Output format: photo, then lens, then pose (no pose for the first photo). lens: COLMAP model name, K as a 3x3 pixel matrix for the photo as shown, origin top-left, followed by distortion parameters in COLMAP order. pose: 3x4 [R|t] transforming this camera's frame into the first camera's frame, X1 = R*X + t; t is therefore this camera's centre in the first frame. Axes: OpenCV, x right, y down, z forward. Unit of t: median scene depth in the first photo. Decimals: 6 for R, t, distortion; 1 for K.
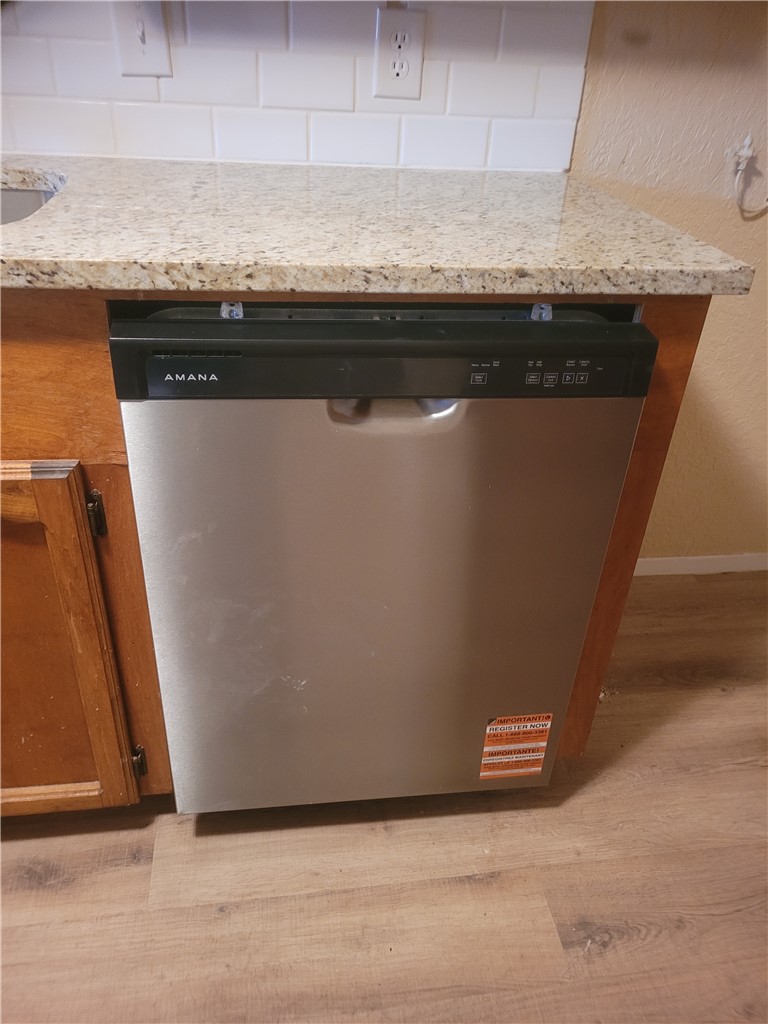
lens RADIAL K [[773.2, 0, 389.0], [0, 773.2, 520.2], [0, 0, 1]] dist [0.049724, -0.046053]
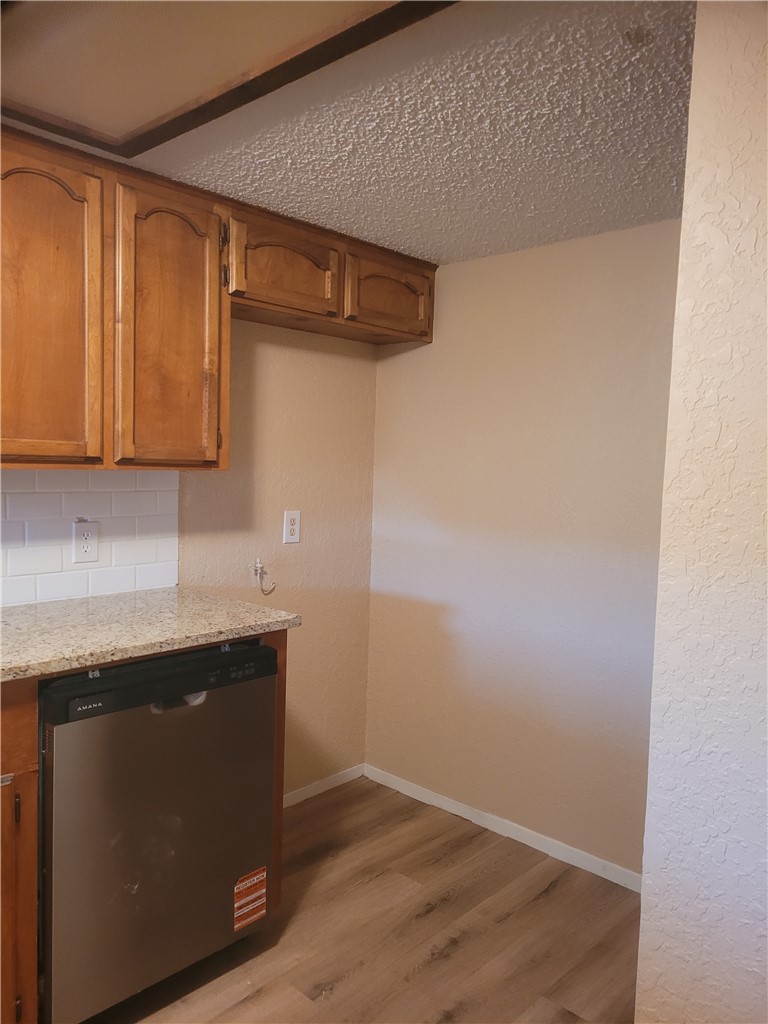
lens RADIAL K [[773.2, 0, 384.5], [0, 773.2, 512.4], [0, 0, 1]] dist [0.049724, -0.046053]
pose [[0.783252, -0.075622, 0.617088, -0.834566], [0.346258, 0.877441, -0.331968, 0.306690], [-0.516355, 0.473686, 0.713442, -1.074230]]
